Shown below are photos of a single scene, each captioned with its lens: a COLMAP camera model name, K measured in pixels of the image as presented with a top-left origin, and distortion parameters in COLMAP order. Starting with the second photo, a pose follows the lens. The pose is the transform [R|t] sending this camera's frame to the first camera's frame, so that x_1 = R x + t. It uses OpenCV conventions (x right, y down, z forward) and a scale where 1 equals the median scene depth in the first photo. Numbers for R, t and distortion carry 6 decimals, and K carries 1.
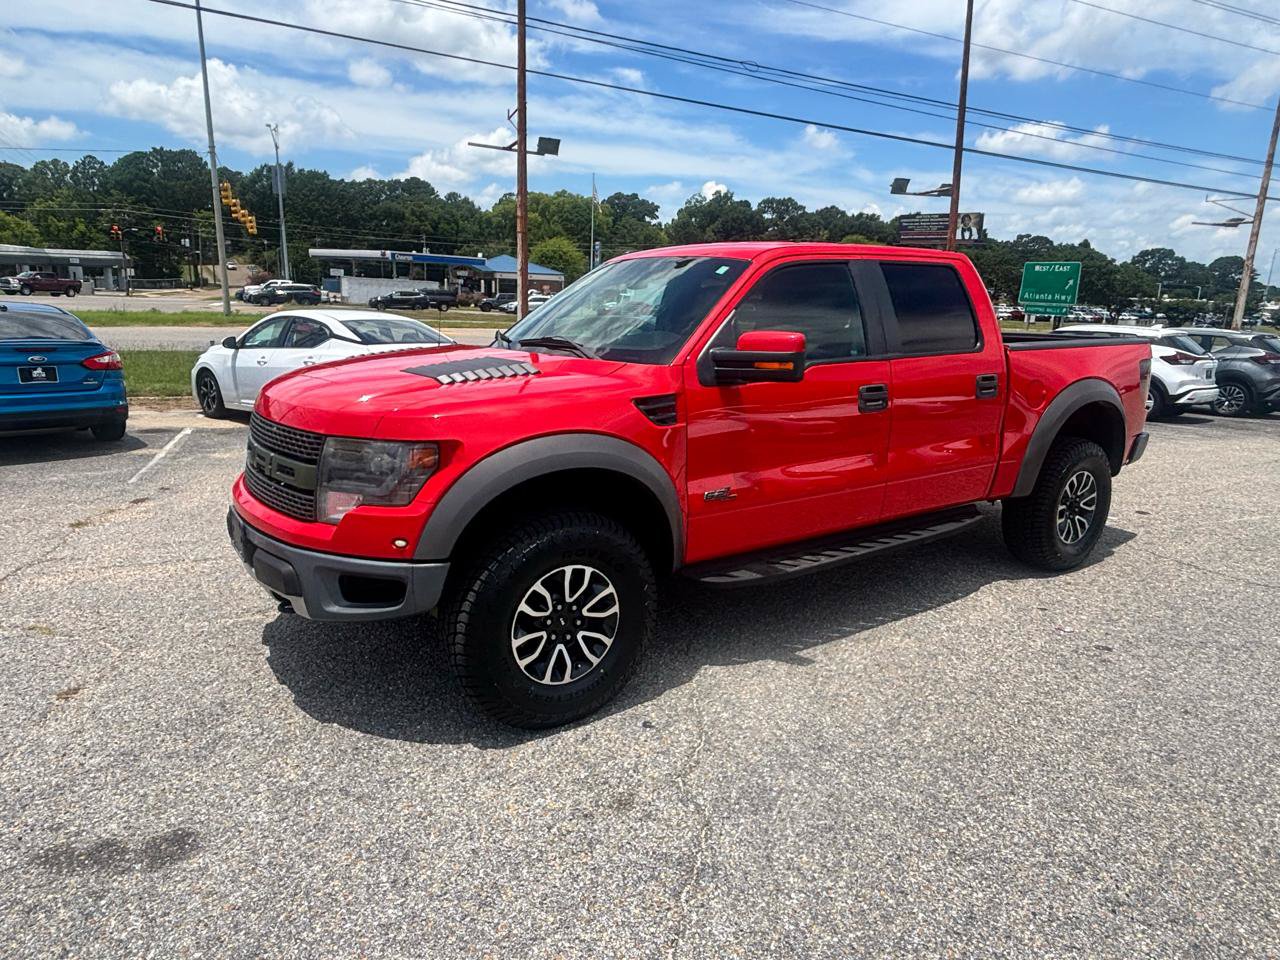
lens RADIAL K [[798.2, 0, 632.5], [0, 798.2, 476.0], [0, 0, 1]] dist [0.010253, -0.018260]
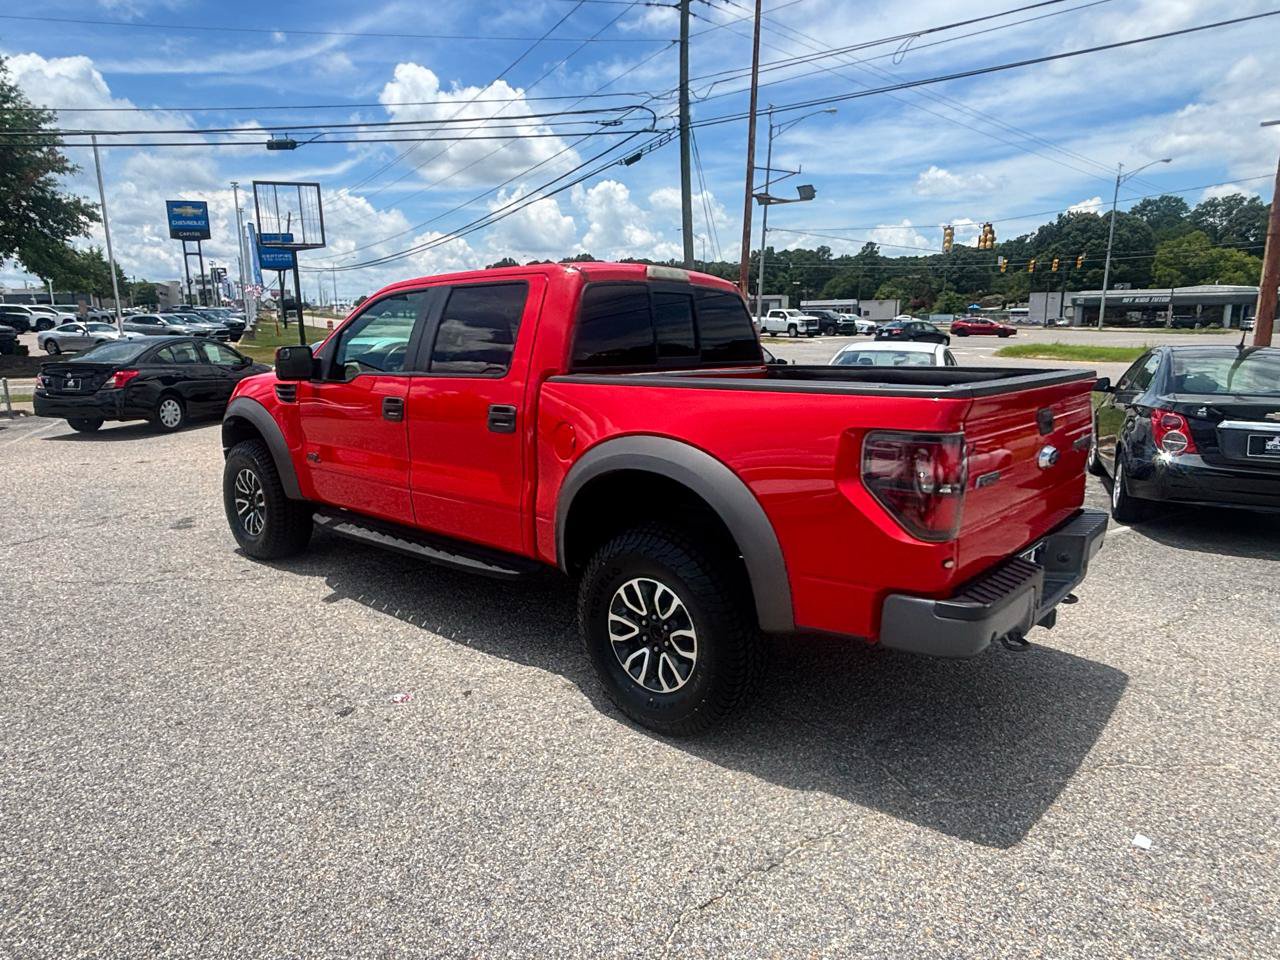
lens RADIAL K [[798.2, 0, 634.6], [0, 798.2, 480.4], [0, 0, 1]] dist [0.010253, -0.018260]
pose [[0.249047, 0.161312, -0.954963, 1.182468], [-0.201262, 0.973126, 0.111893, -0.155091], [0.947348, 0.164331, 0.274820, 0.821750]]
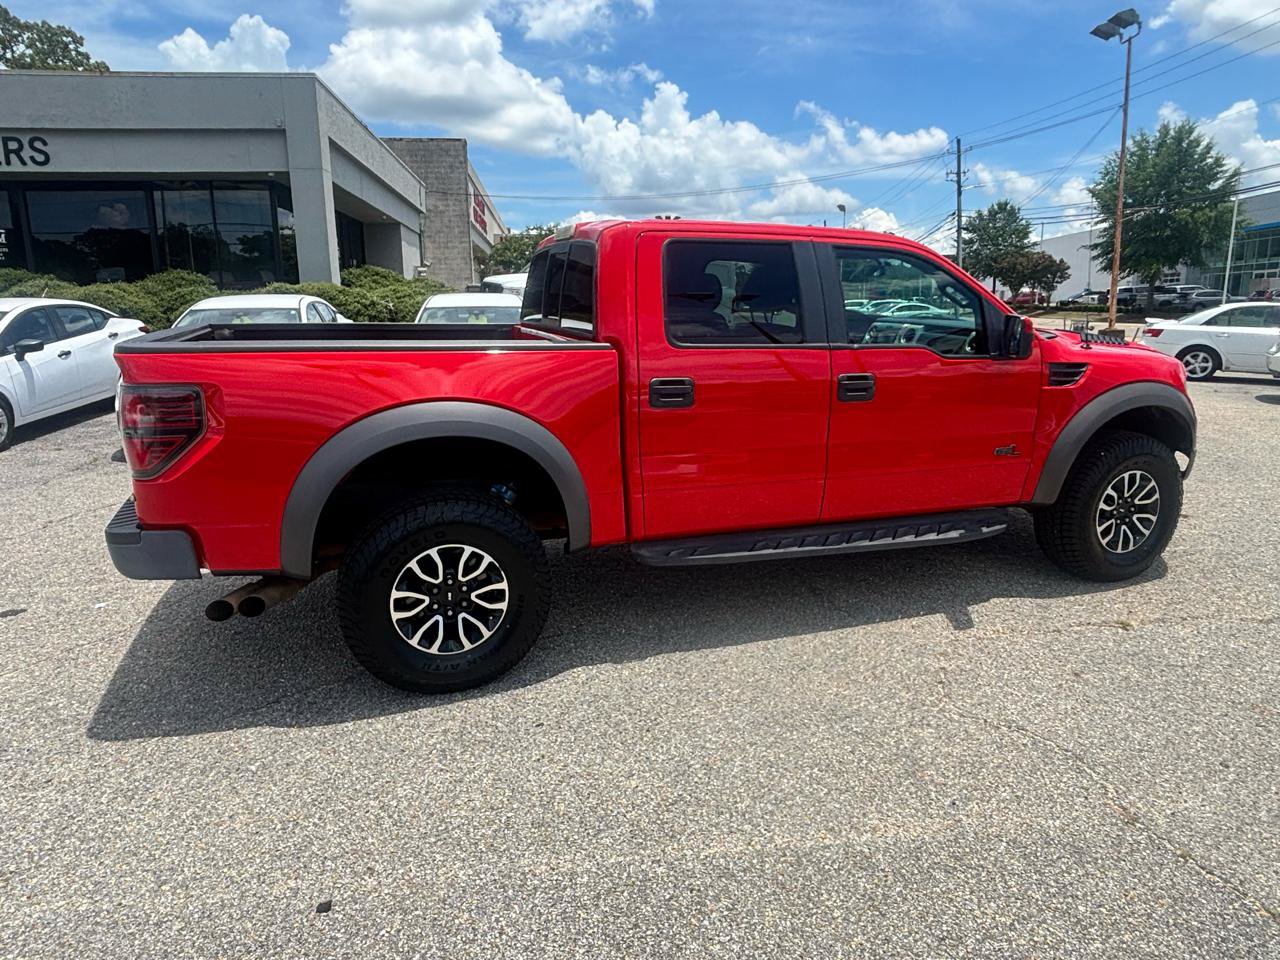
lens RADIAL K [[798.2, 0, 632.2], [0, 798.2, 471.6], [0, 0, 1]] dist [0.010253, -0.018260]
pose [[-0.966036, -0.073686, 0.247681, 0.030580], [0.039082, 0.905794, 0.421912, -0.408669], [-0.255437, 0.417261, -0.872150, 1.881602]]
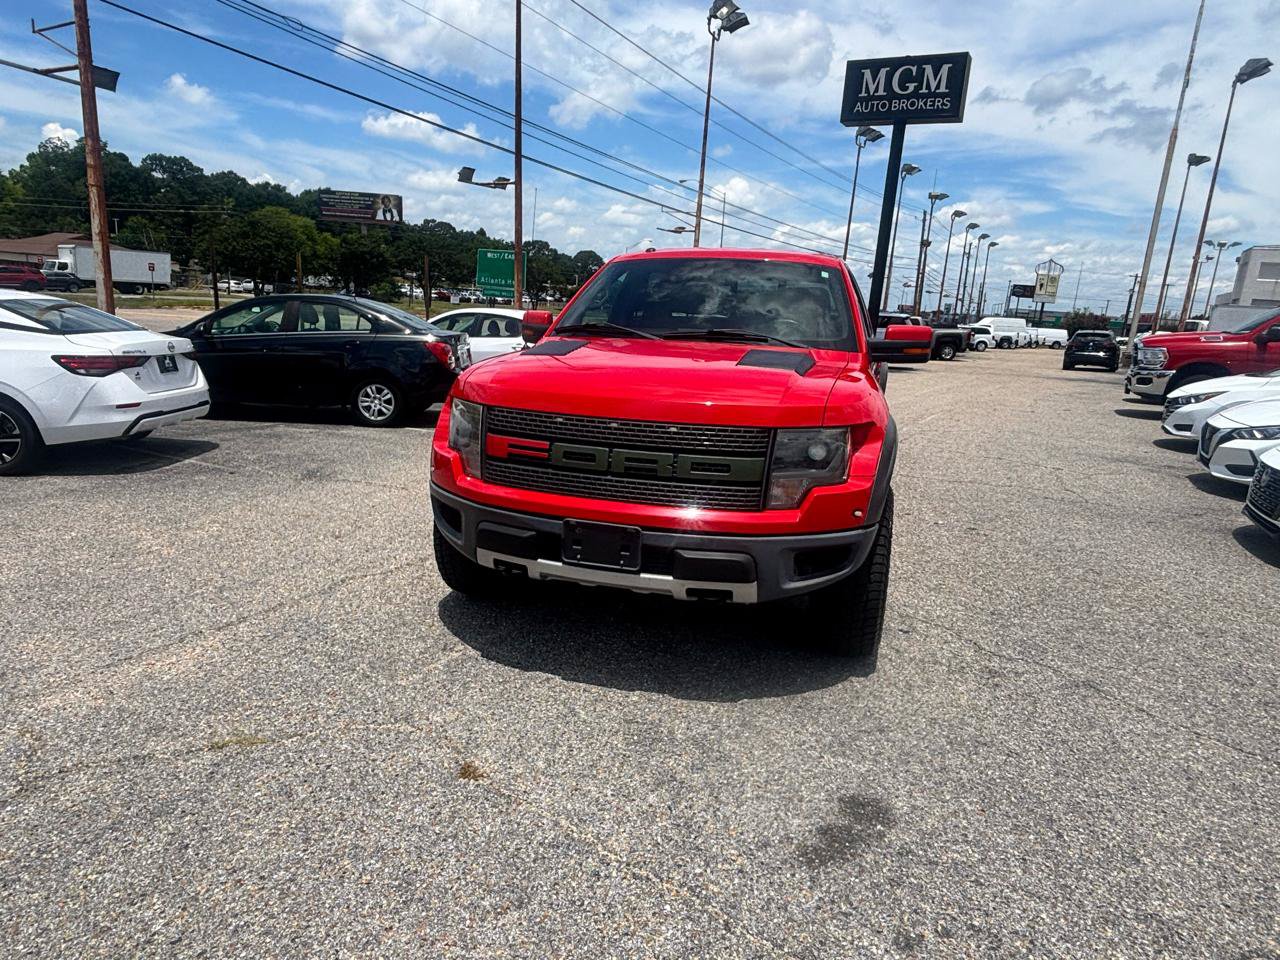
lens RADIAL K [[798.2, 0, 633.4], [0, 798.2, 480.8], [0, 0, 1]] dist [0.010253, -0.018260]
pose [[0.771698, -0.125510, 0.623482, -0.703018], [0.105582, 0.992013, 0.069016, -0.043240], [-0.627164, 0.012569, 0.778786, 0.165453]]
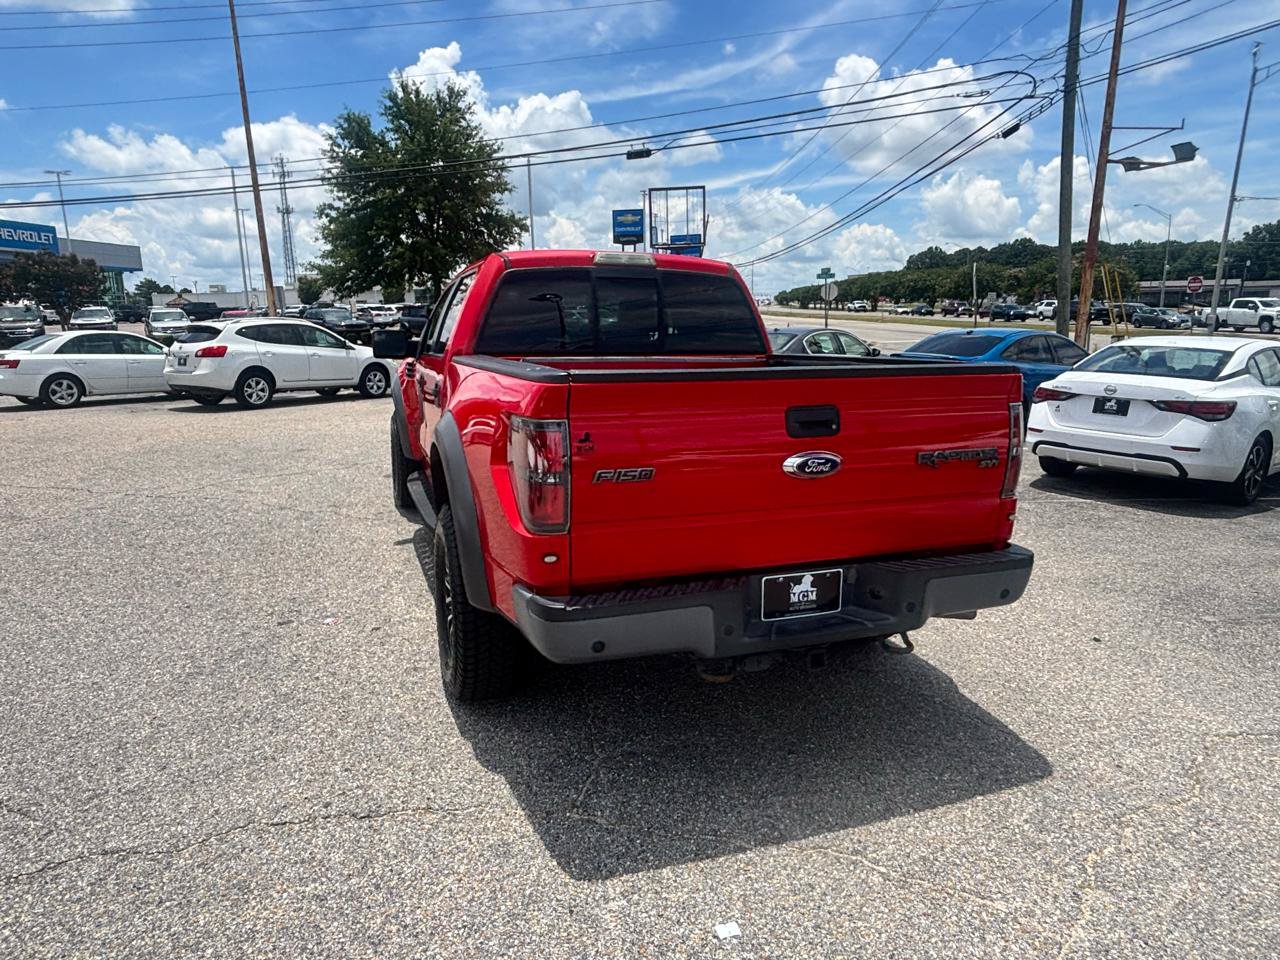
lens RADIAL K [[798.2, 0, 632.7], [0, 798.2, 476.9], [0, 0, 1]] dist [0.010253, -0.018260]
pose [[-0.251570, 0.165111, -0.953651, 1.188620], [-0.213768, 0.951526, 0.221135, -0.251966], [0.943936, 0.259491, -0.204080, 1.303755]]
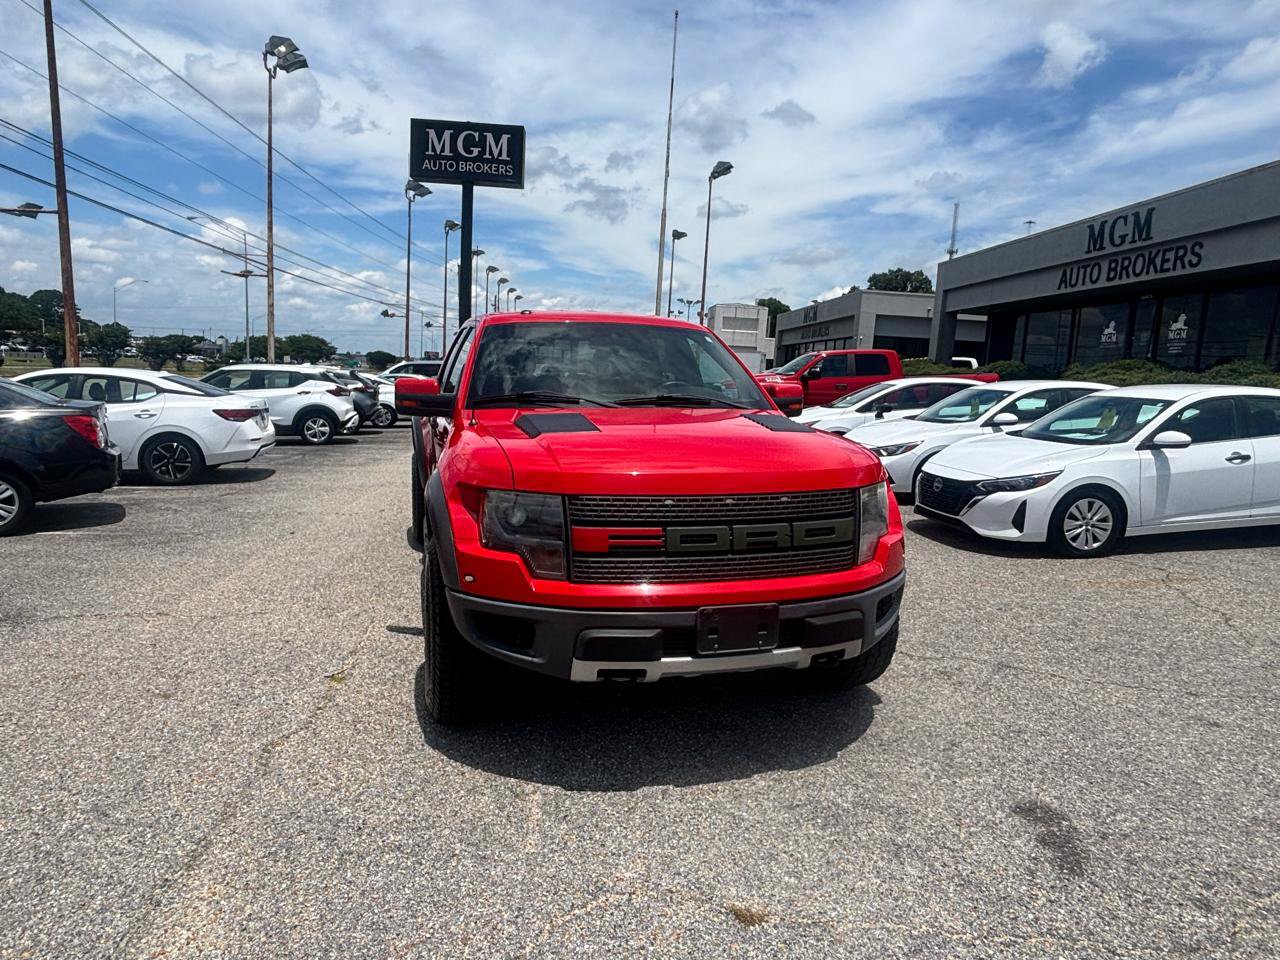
lens RADIAL K [[798.2, 0, 634.3], [0, 798.2, 469.0], [0, 0, 1]] dist [0.010253, -0.018260]
pose [[0.306113, -0.133607, 0.942573, -0.909421], [0.177982, 0.980677, 0.081206, -0.132738], [-0.935210, 0.142903, 0.323978, 0.537275]]
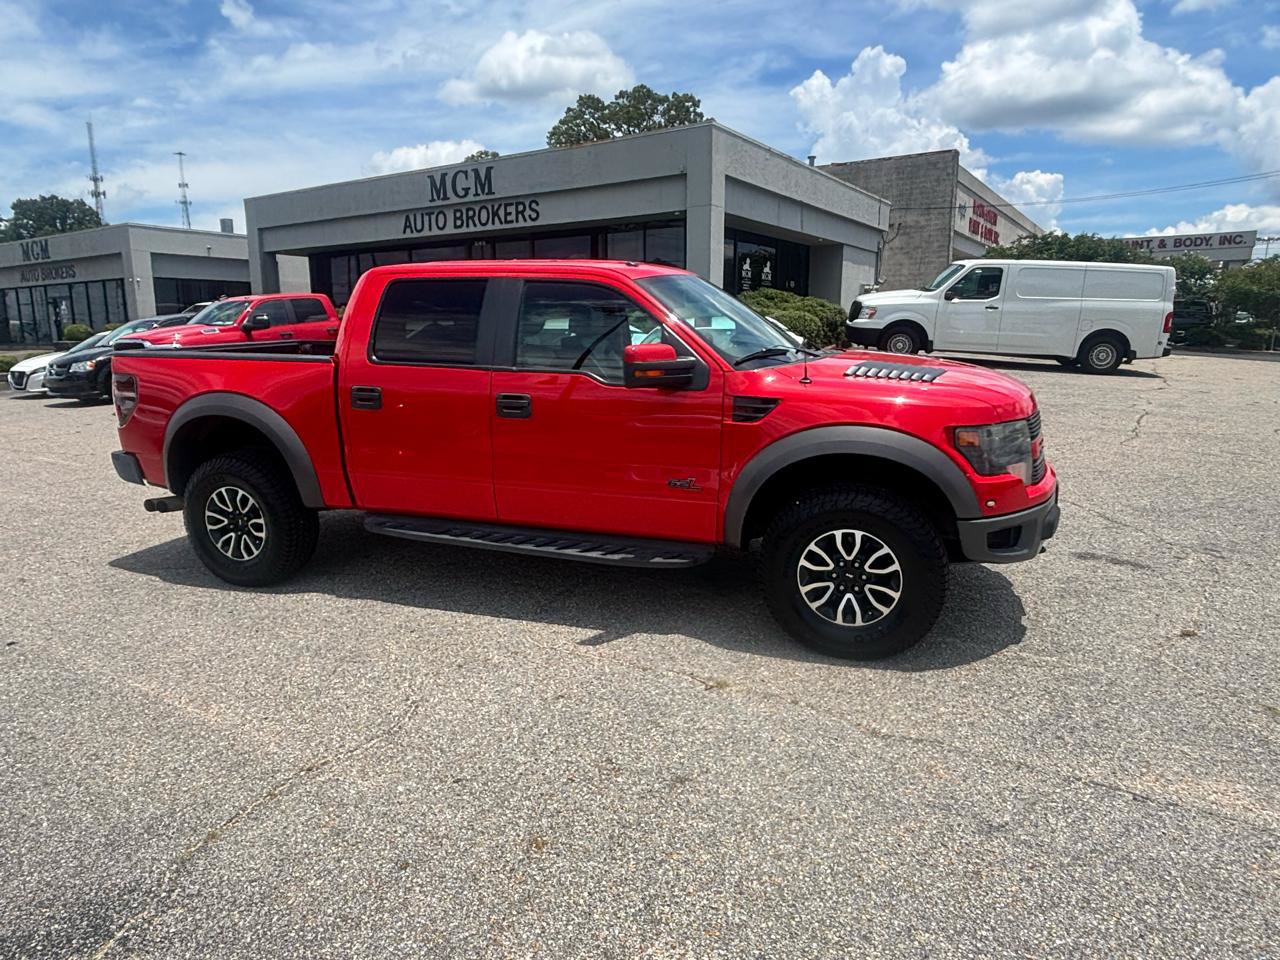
lens RADIAL K [[798.2, 0, 634.1], [0, 798.2, 478.2], [0, 0, 1]] dist [0.010253, -0.018260]
pose [[-0.589980, -0.175856, 0.788034, -0.755770], [0.175317, 0.924807, 0.337633, -0.345540], [-0.788154, 0.337353, -0.514787, 1.490601]]
